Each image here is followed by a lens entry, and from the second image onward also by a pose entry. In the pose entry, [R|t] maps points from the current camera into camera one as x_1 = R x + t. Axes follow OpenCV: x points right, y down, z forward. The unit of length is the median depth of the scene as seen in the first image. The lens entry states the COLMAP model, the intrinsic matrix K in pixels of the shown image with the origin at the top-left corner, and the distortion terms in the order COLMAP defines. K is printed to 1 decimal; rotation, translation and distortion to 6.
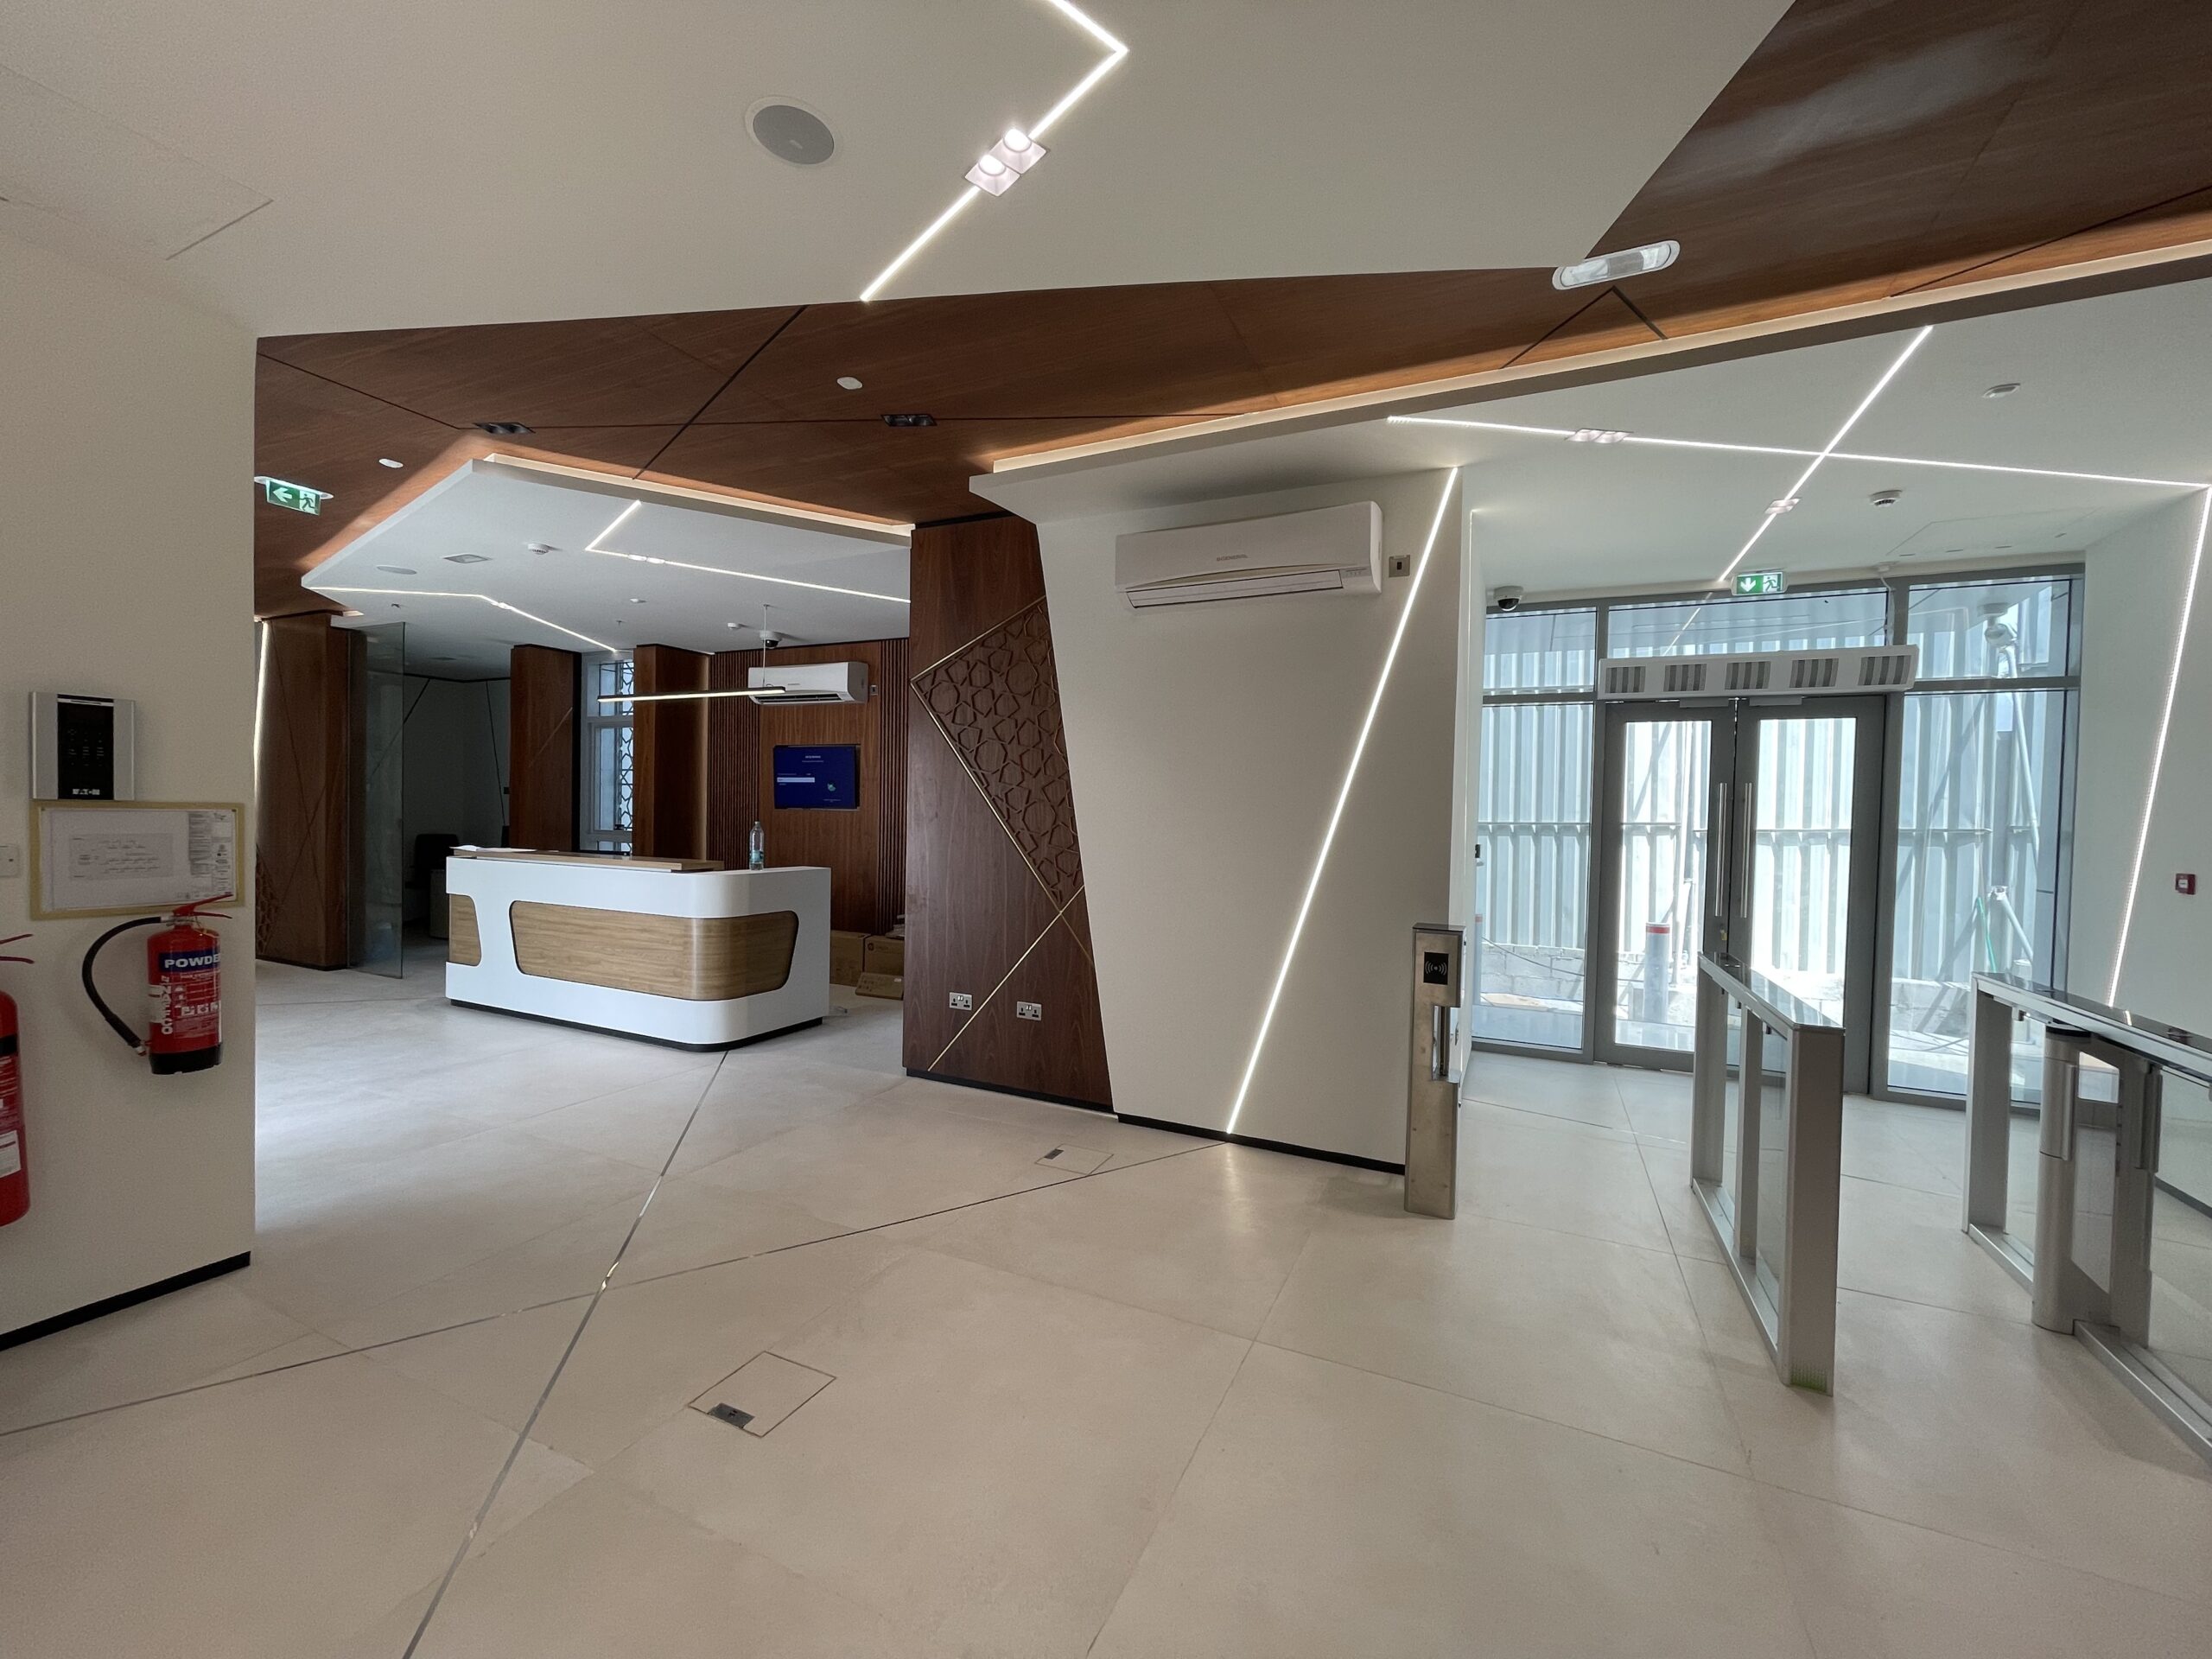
lens RADIAL K [[895.0, 0, 1097.6], [0, 895.0, 833.2], [0, 0, 1]] dist [-0.002138, 0.001055]
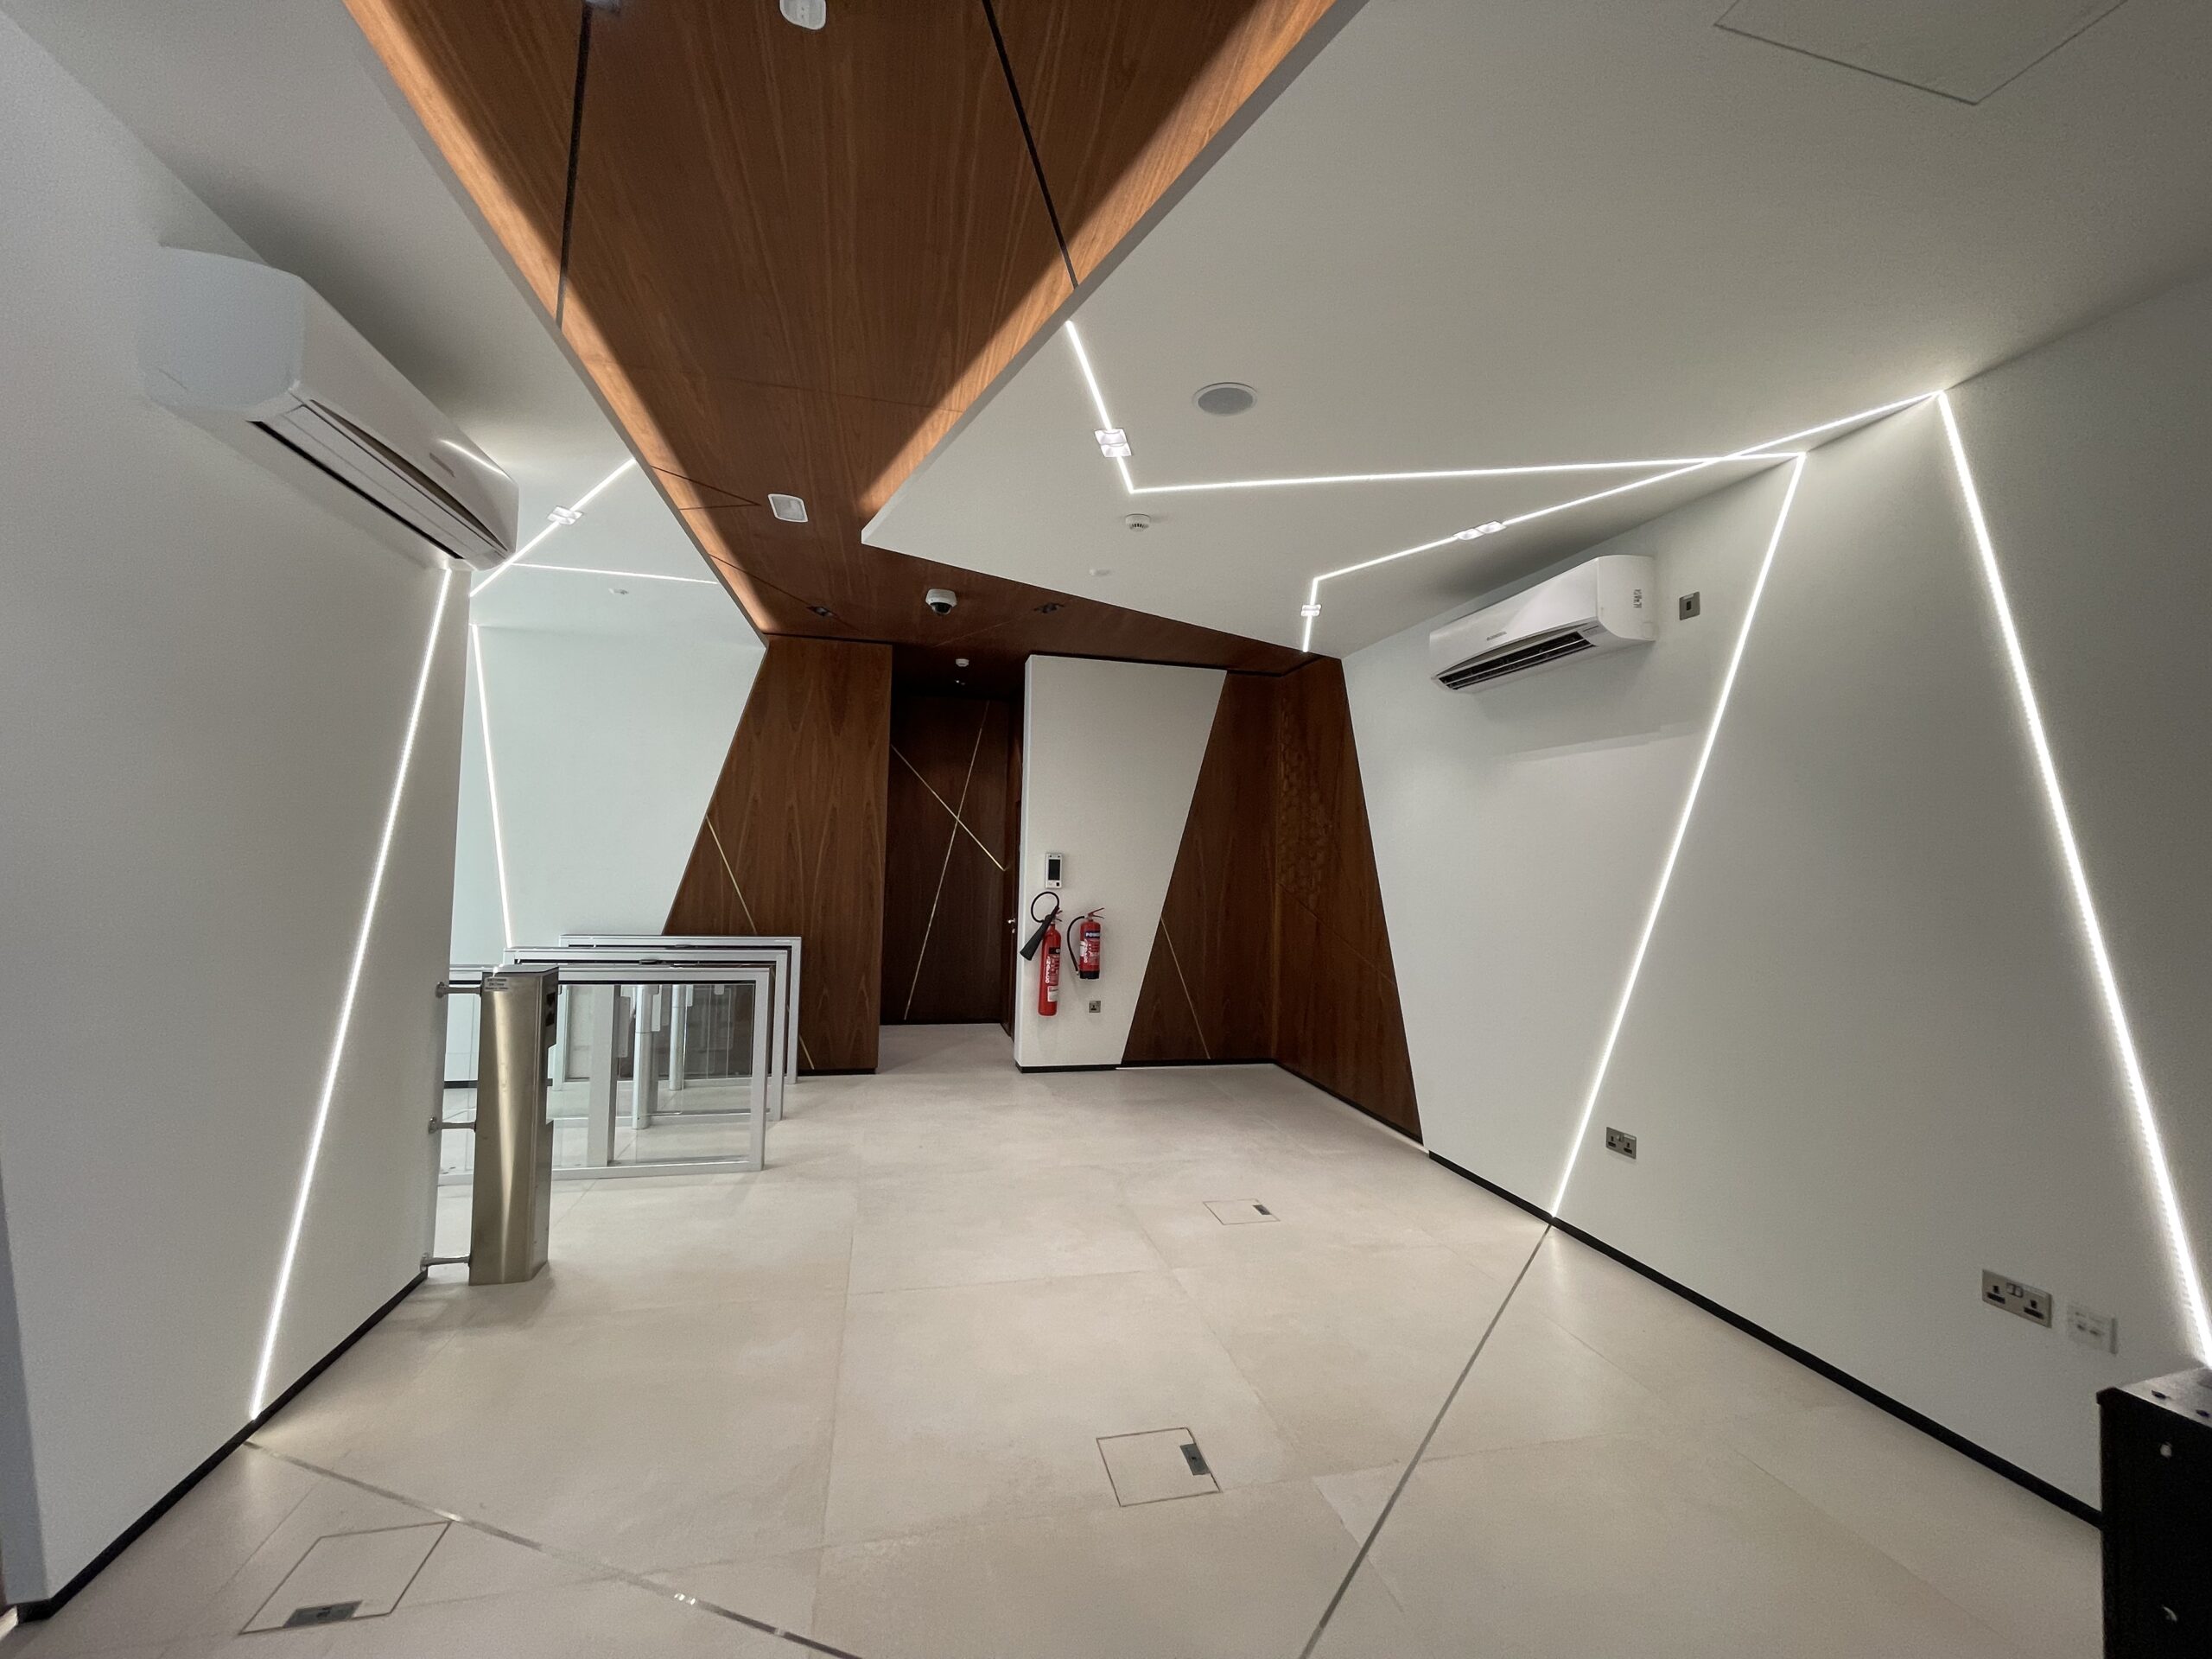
lens RADIAL K [[895.0, 0, 1102.5], [0, 895.0, 826.2], [0, 0, 1]] dist [-0.002138, 0.001055]
pose [[-0.624538, -0.007626, 0.780957, -0.517397], [-0.023279, 0.999690, -0.008854, -0.035757], [-0.780648, -0.023710, -0.624521, 0.785571]]
